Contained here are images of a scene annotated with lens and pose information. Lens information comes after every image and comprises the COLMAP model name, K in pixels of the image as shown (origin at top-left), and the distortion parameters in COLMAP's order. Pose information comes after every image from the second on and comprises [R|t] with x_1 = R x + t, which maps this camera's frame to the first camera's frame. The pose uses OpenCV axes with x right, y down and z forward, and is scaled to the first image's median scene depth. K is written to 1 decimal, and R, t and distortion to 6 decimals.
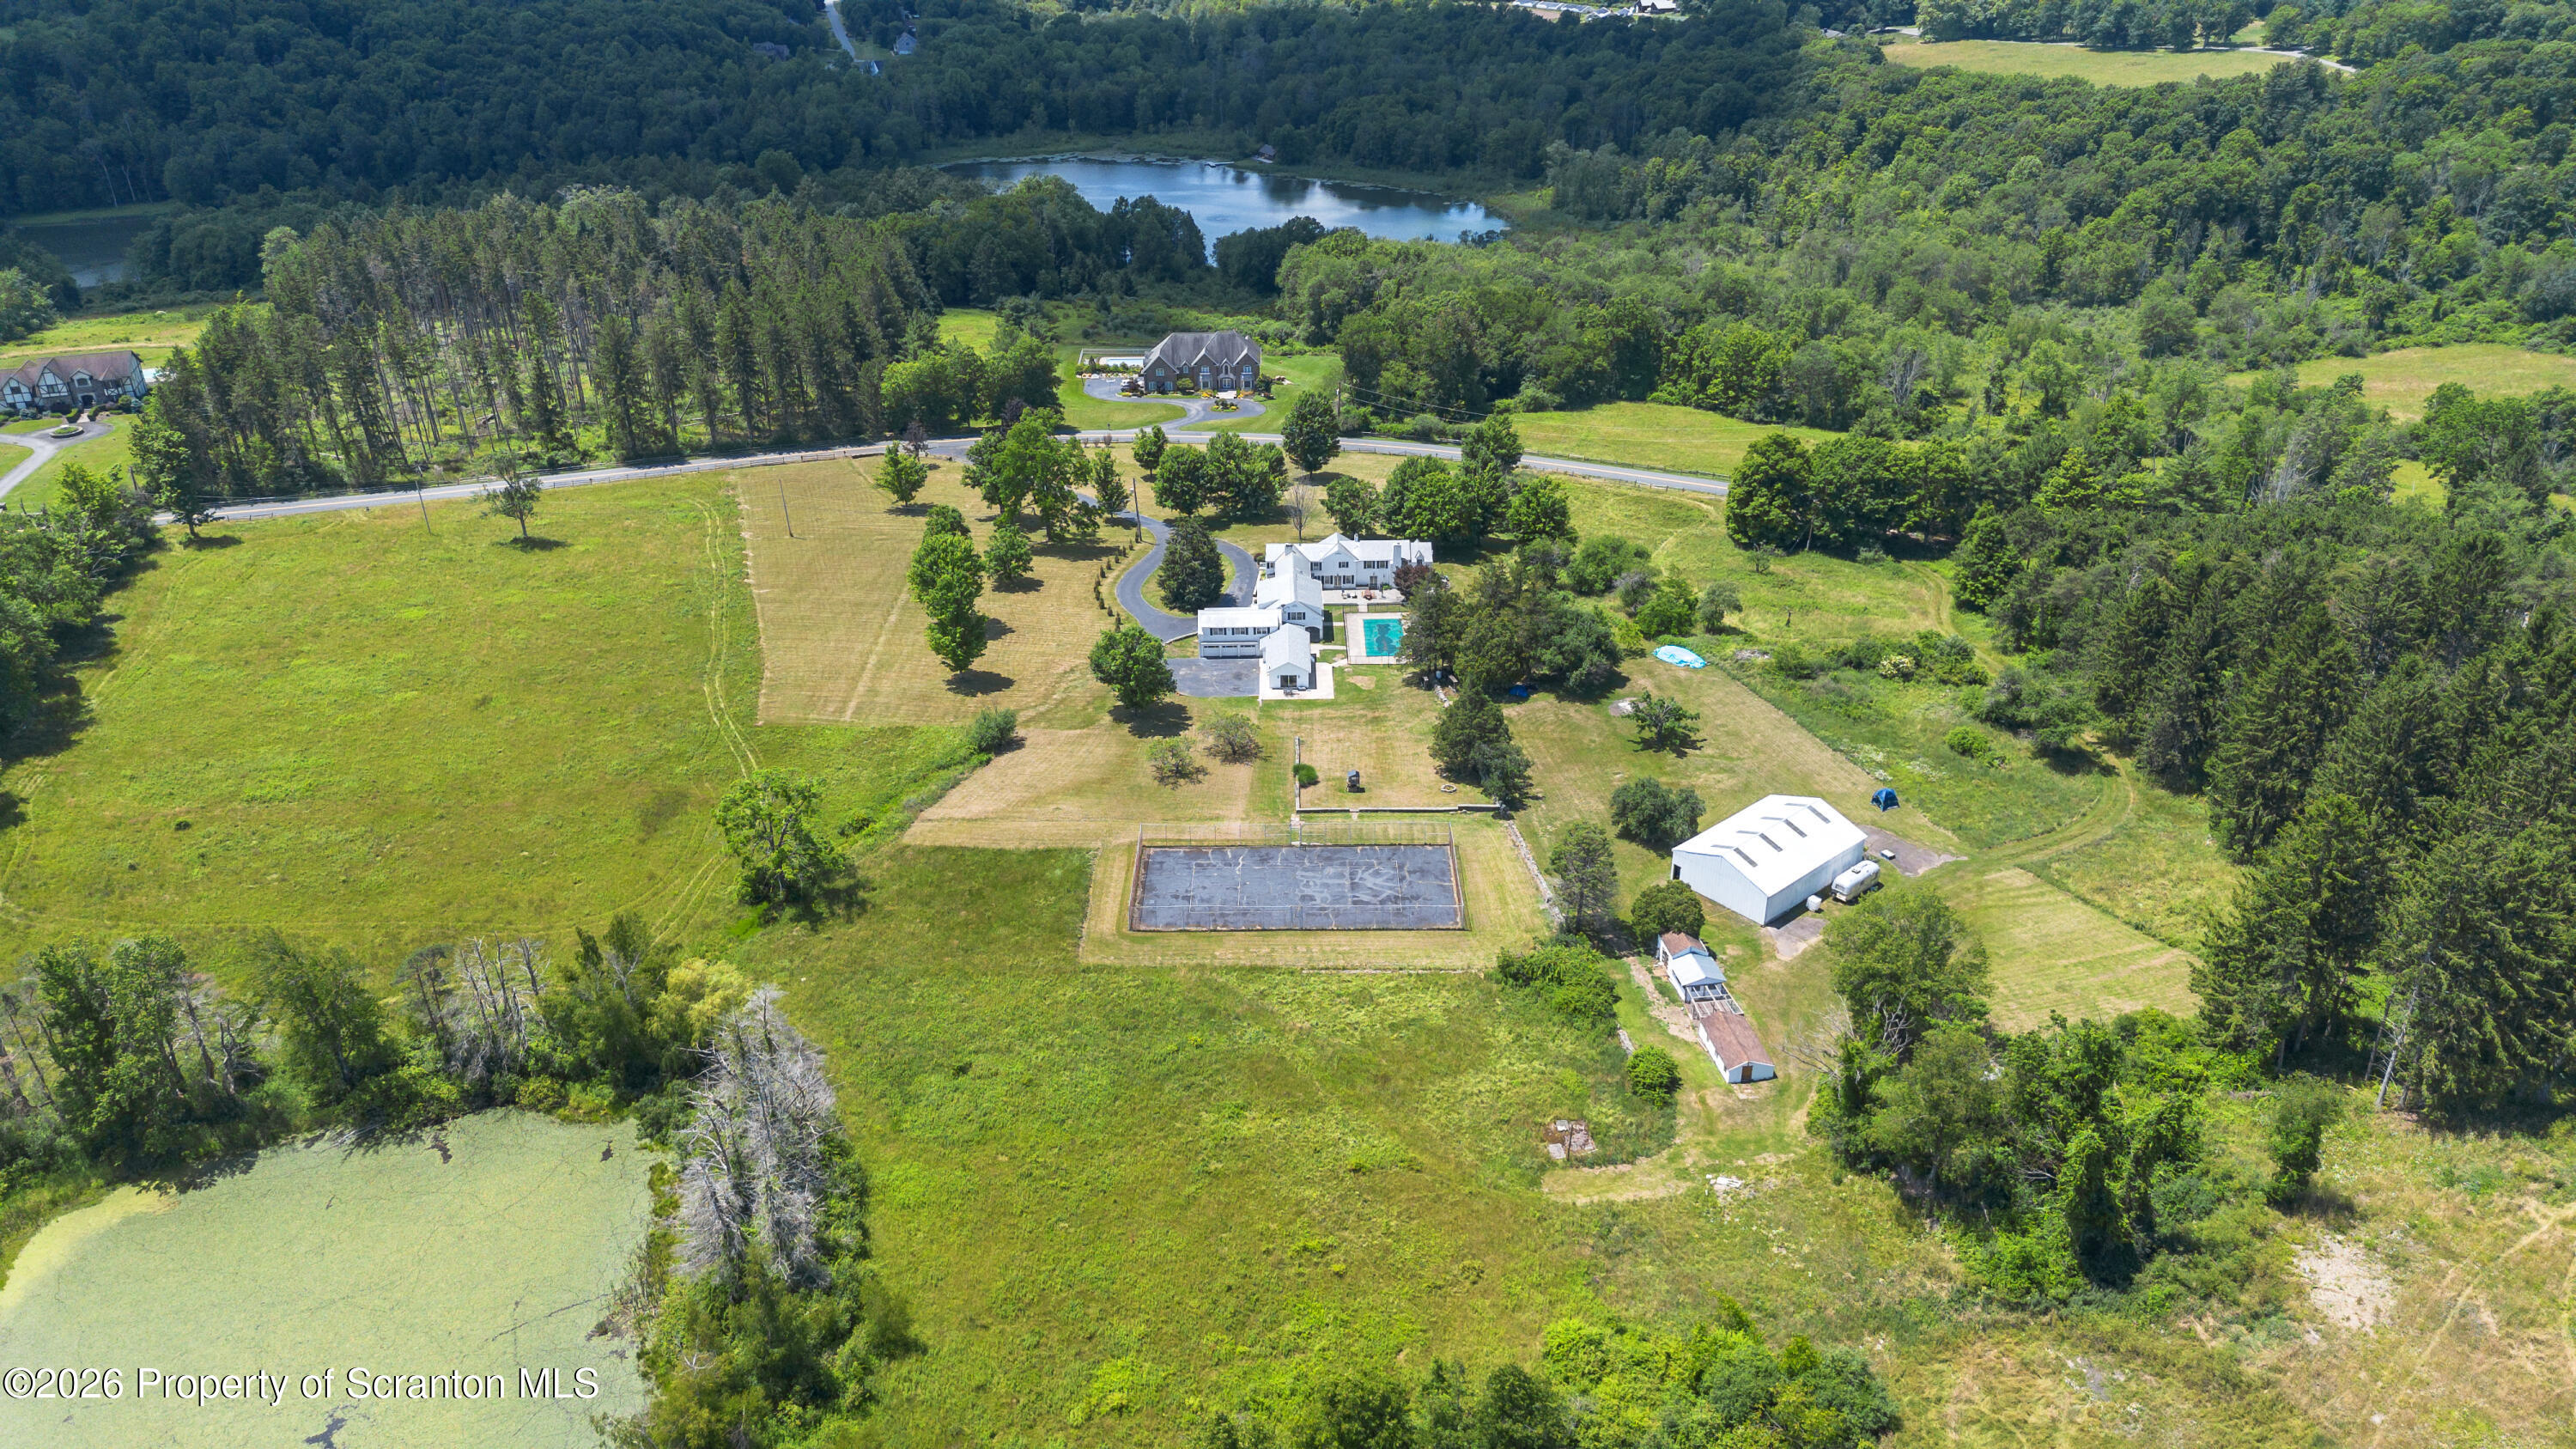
lens RADIAL K [[1831.2, 0, 1269.9], [0, 1831.2, 718.1], [0, 0, 1]] dist [0.076795, -0.082244]
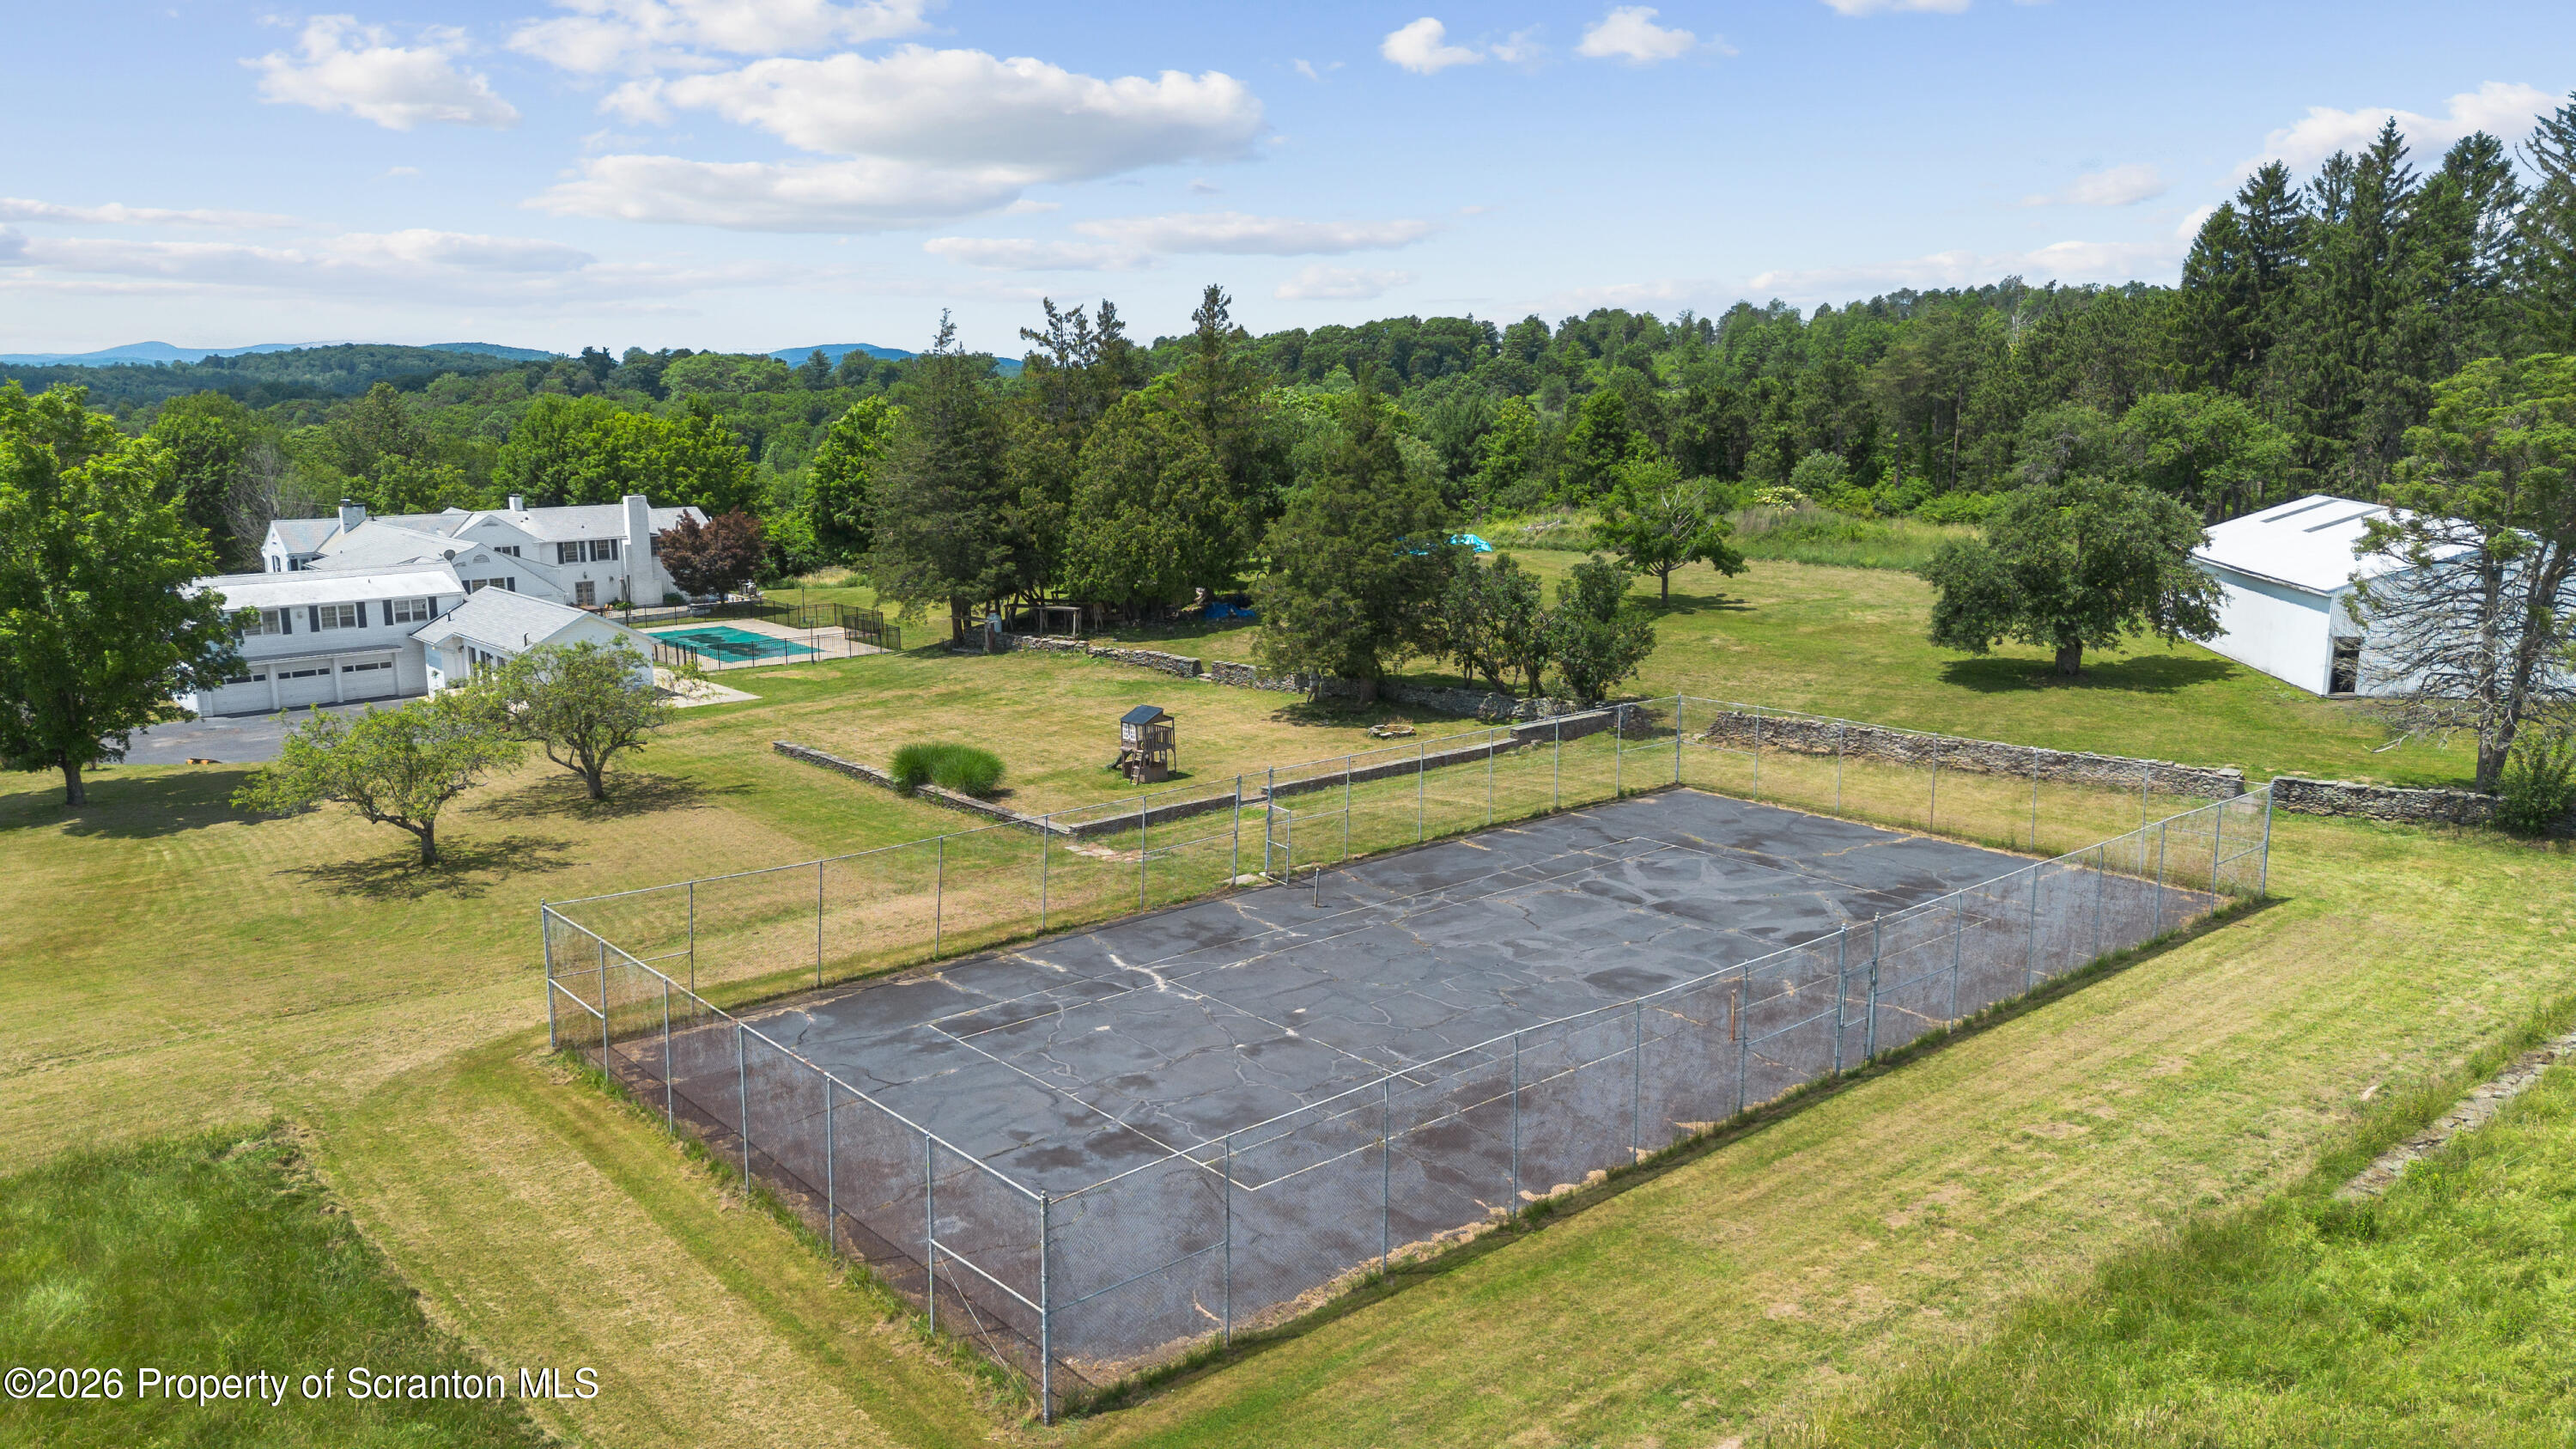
lens RADIAL K [[1831.2, 0, 1269.9], [0, 1831.2, 718.1], [0, 0, 1]] dist [0.076795, -0.082244]
pose [[0.758529, -0.112461, 0.641861, -0.097172], [0.288550, 0.941131, -0.176103, 0.069123], [-0.584271, 0.318788, 0.746326, 0.629042]]
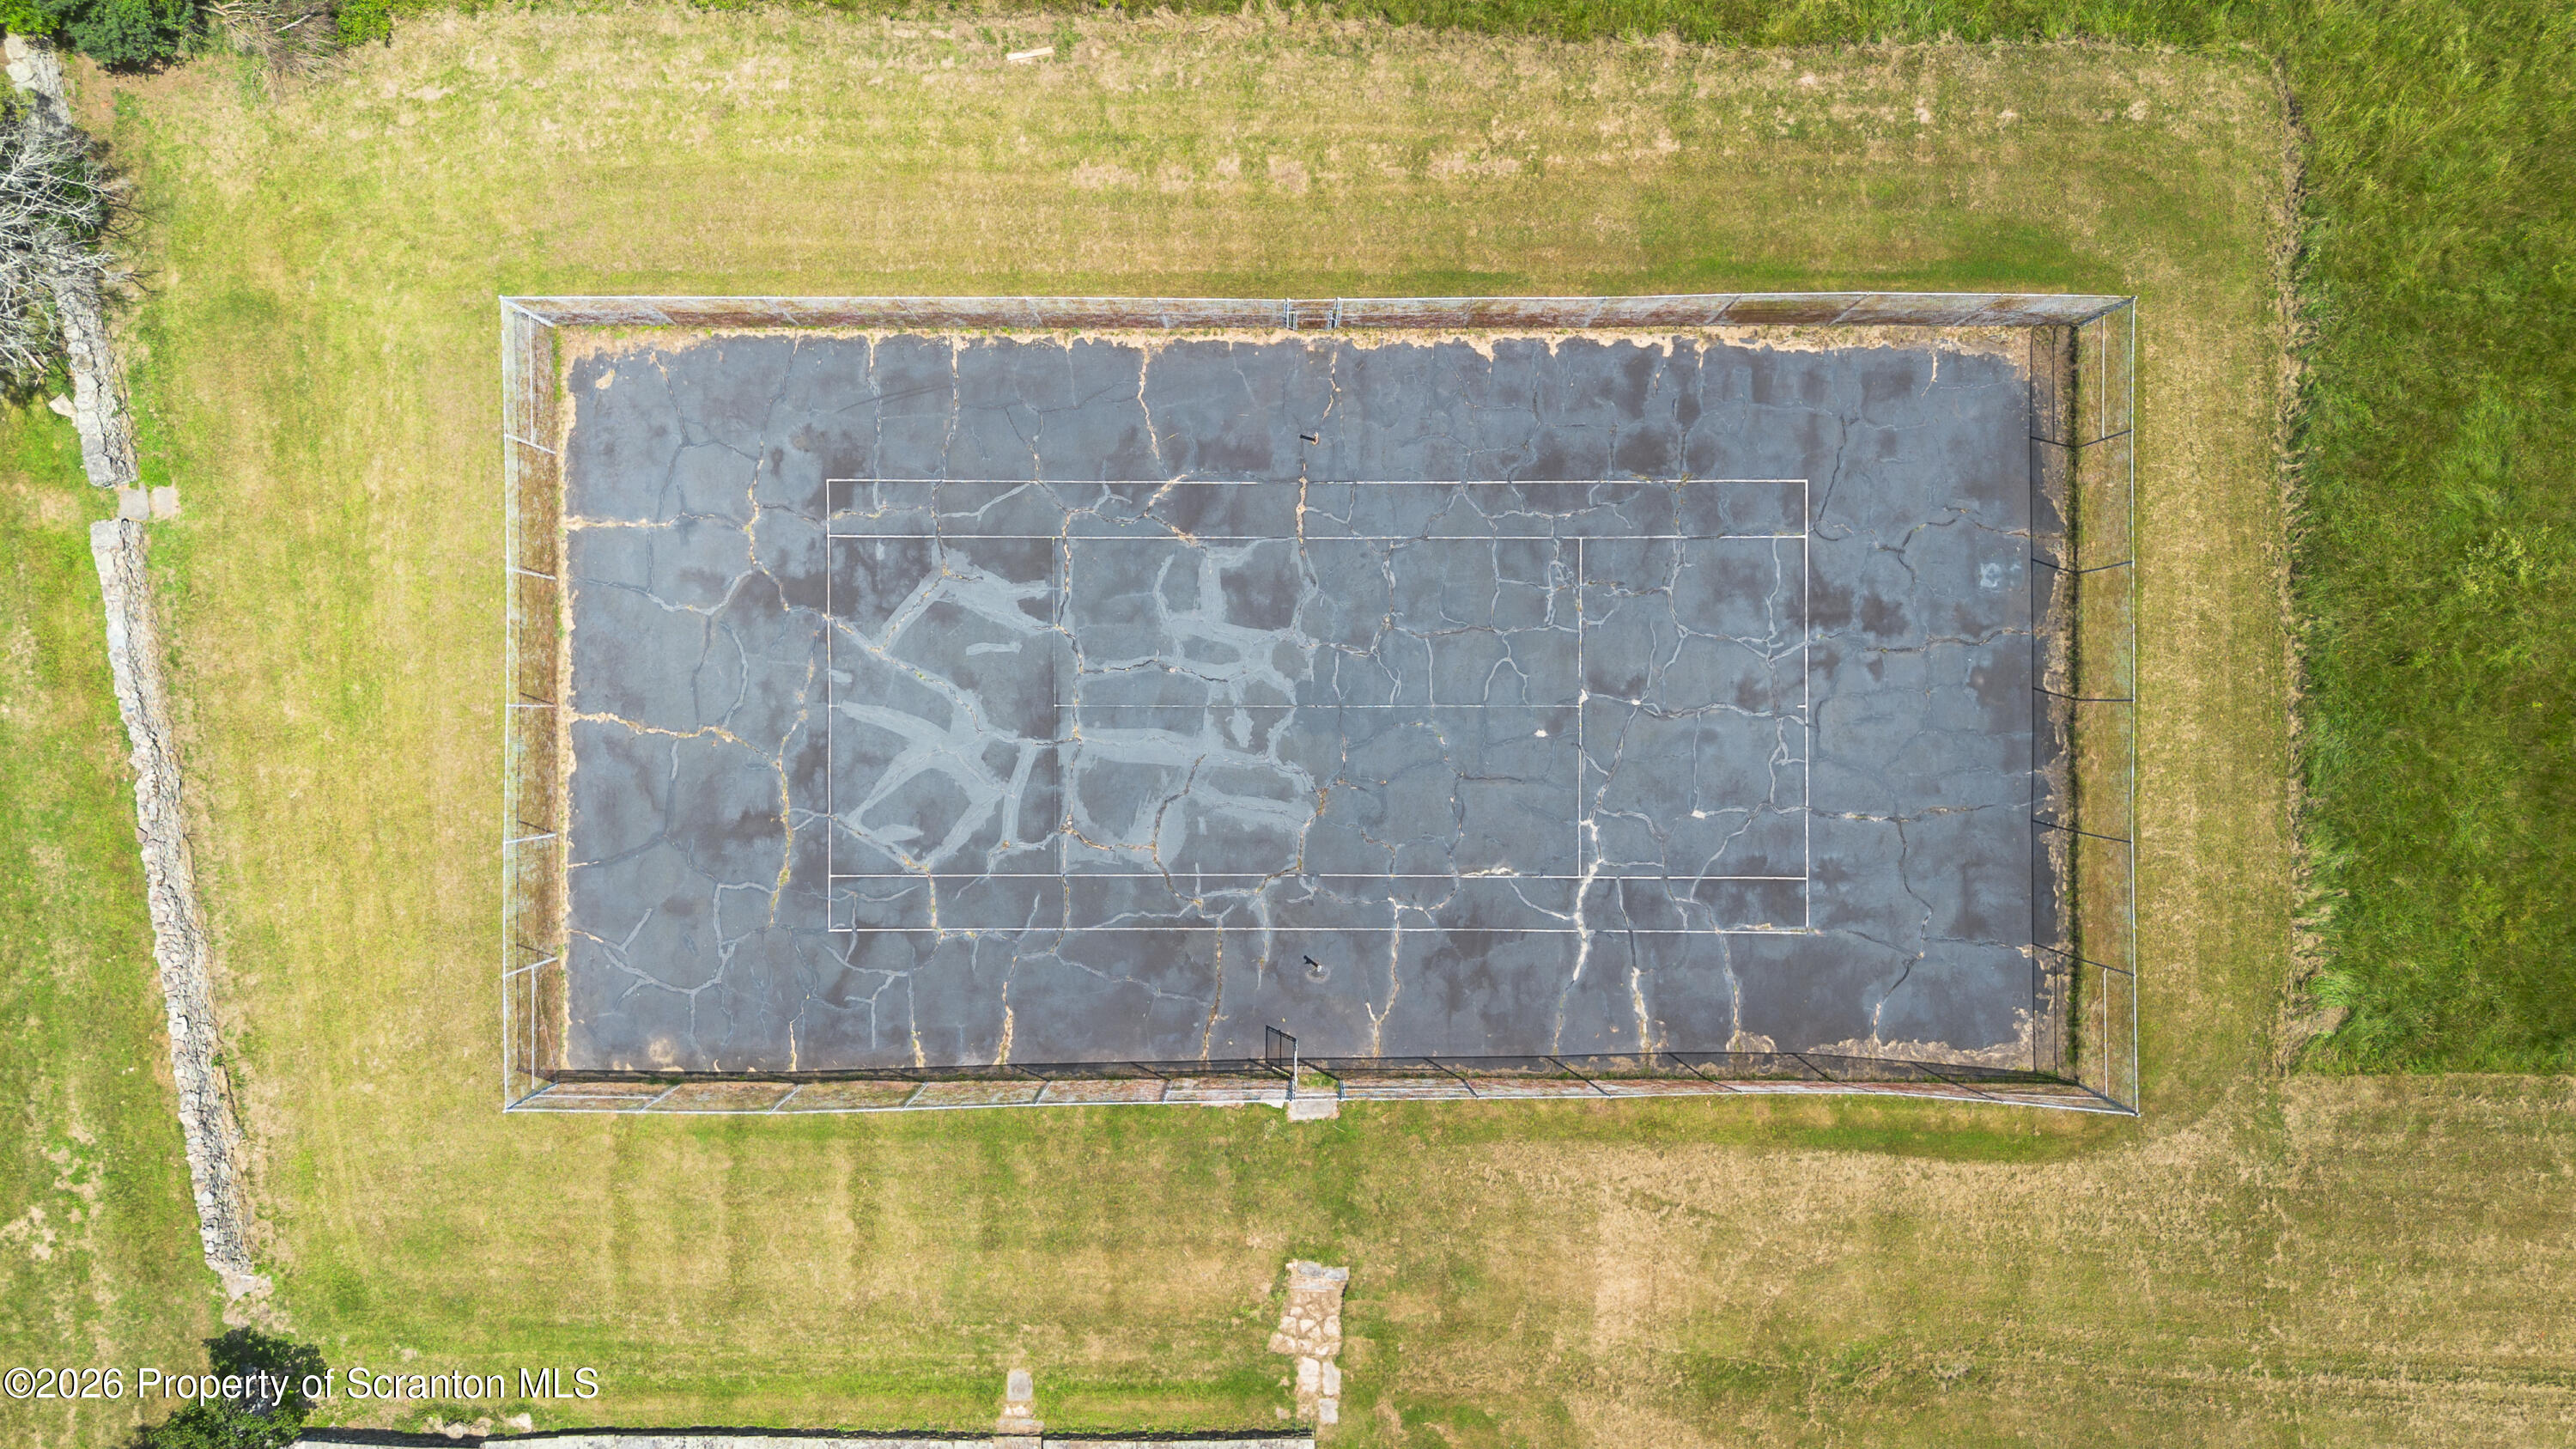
lens RADIAL K [[1831.2, 0, 1269.9], [0, 1831.2, 718.1], [0, 0, 1]] dist [0.076795, -0.082244]
pose [[-0.999784, 0.014112, 0.015226, 0.011099], [0.007231, -0.450823, 0.892584, -0.071769], [0.019460, 0.892502, 0.450624, 0.666046]]
